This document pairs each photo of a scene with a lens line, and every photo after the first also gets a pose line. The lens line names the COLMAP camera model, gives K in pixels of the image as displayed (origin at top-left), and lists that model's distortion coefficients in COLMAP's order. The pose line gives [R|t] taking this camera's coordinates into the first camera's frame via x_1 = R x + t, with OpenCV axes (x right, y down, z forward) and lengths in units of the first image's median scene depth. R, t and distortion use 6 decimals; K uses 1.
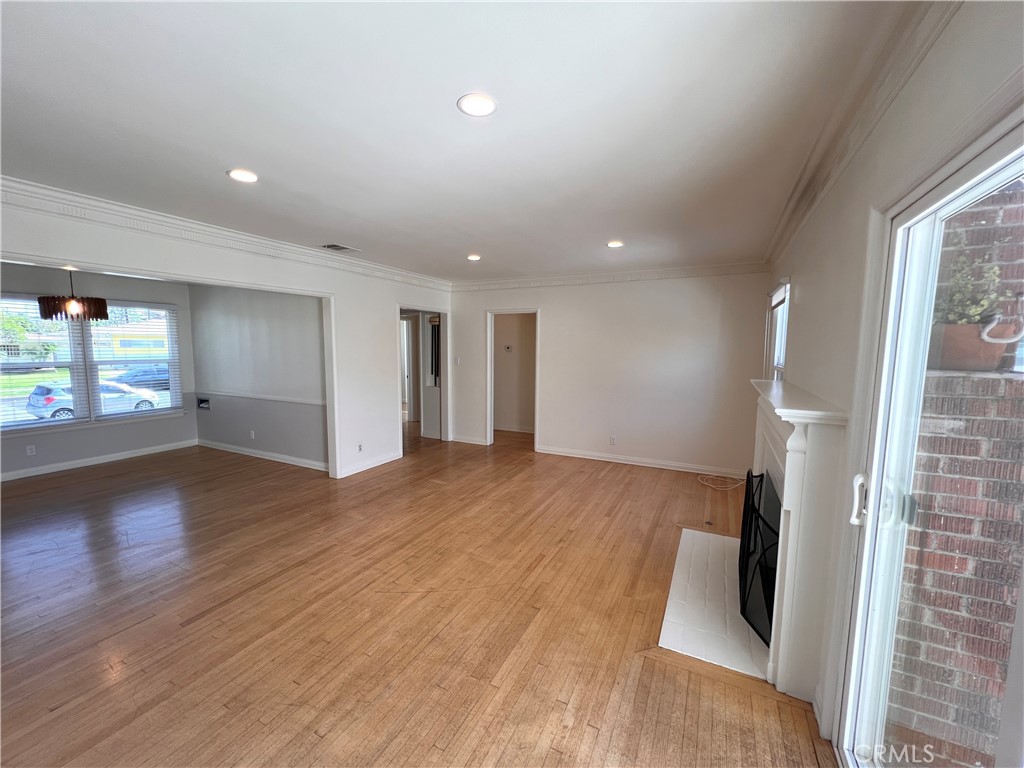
lens RADIAL K [[409.3, 0, 513.3], [0, 409.3, 386.3], [0, 0, 1]] dist [-0.002656, 0.000822]
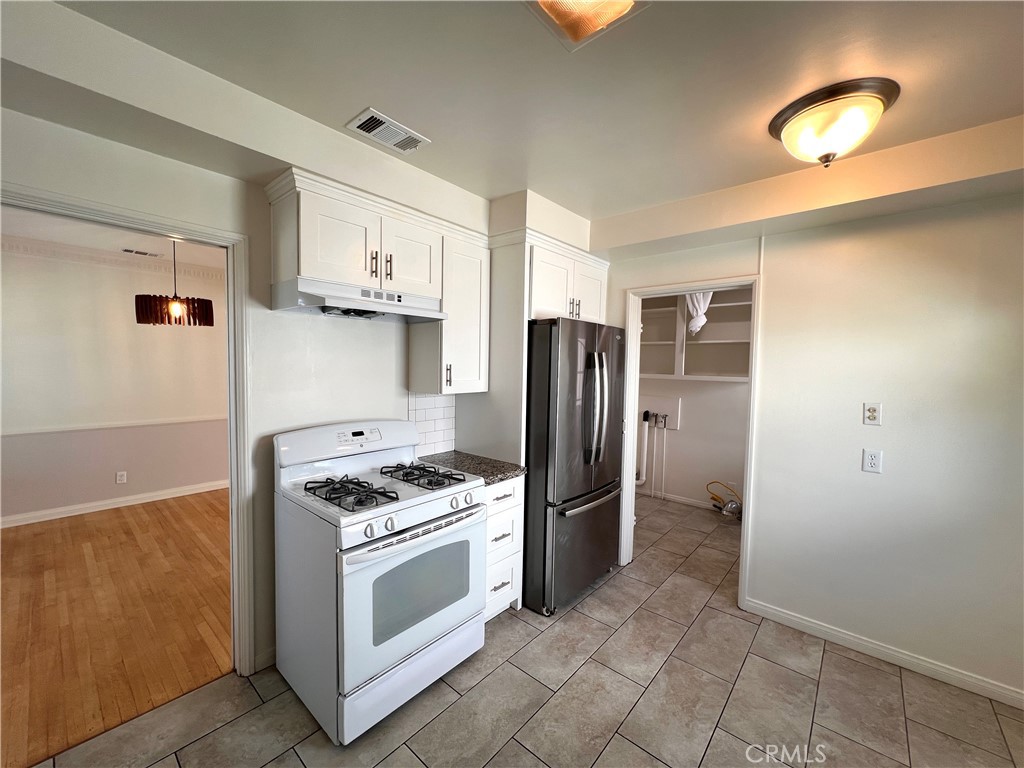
lens RADIAL K [[413.0, 0, 521.3], [0, 413.0, 386.0], [0, 0, 1]] dist [-0.002353, 0.000208]
pose [[0.247099, -0.058535, 0.967221, -1.698909], [0.080369, 0.995973, 0.039743, -0.023273], [-0.965652, 0.067914, 0.250809, 0.166061]]
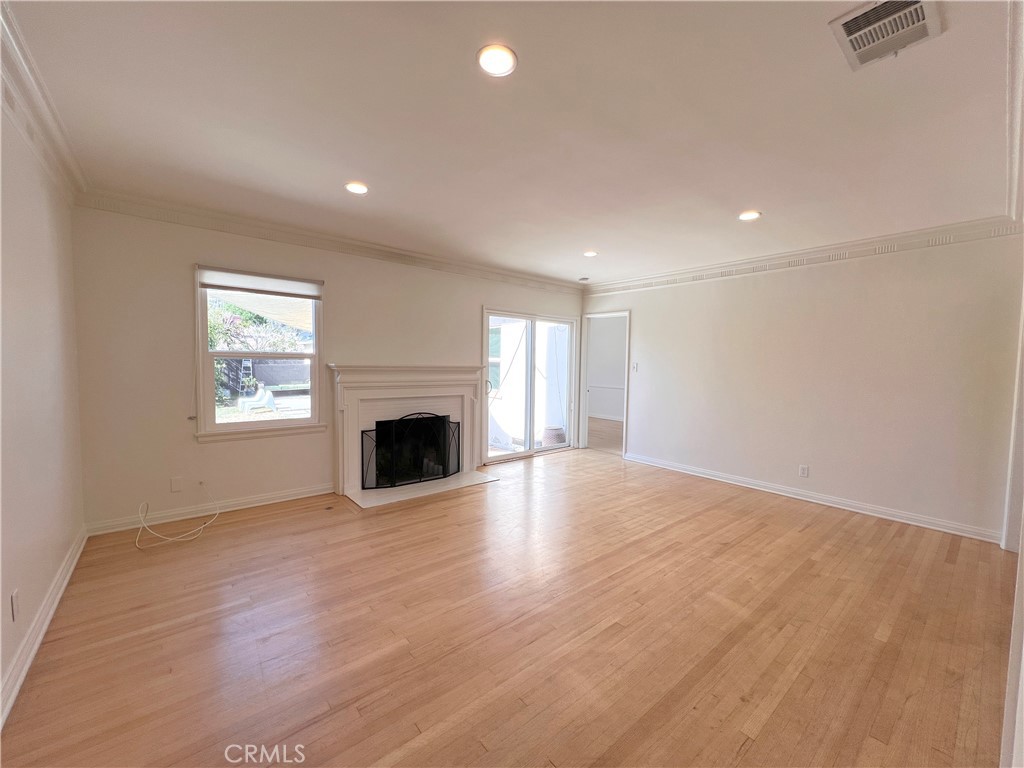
lens RADIAL K [[409.3, 0, 513.3], [0, 409.3, 387.4], [0, 0, 1]] dist [-0.002656, 0.000822]
pose [[-0.916145, -0.048431, 0.397911, -0.303377], [0.014174, 0.988140, 0.152903, -0.101317], [-0.400597, 0.145721, -0.904592, 1.562105]]
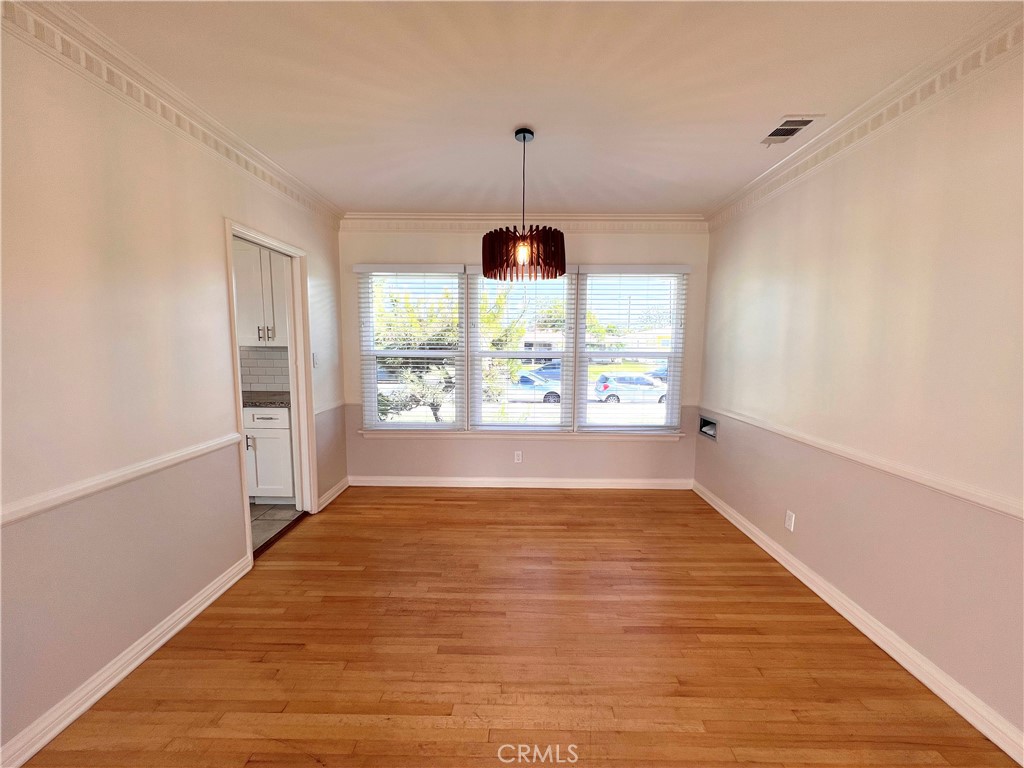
lens RADIAL K [[409.3, 0, 512.7], [0, 409.3, 387.1], [0, 0, 1]] dist [-0.002656, 0.000822]
pose [[0.436079, 0.092025, -0.895191, -0.552452], [-0.094313, 0.993953, 0.056235, -0.036662], [0.894952, 0.059905, 0.442122, 0.748178]]
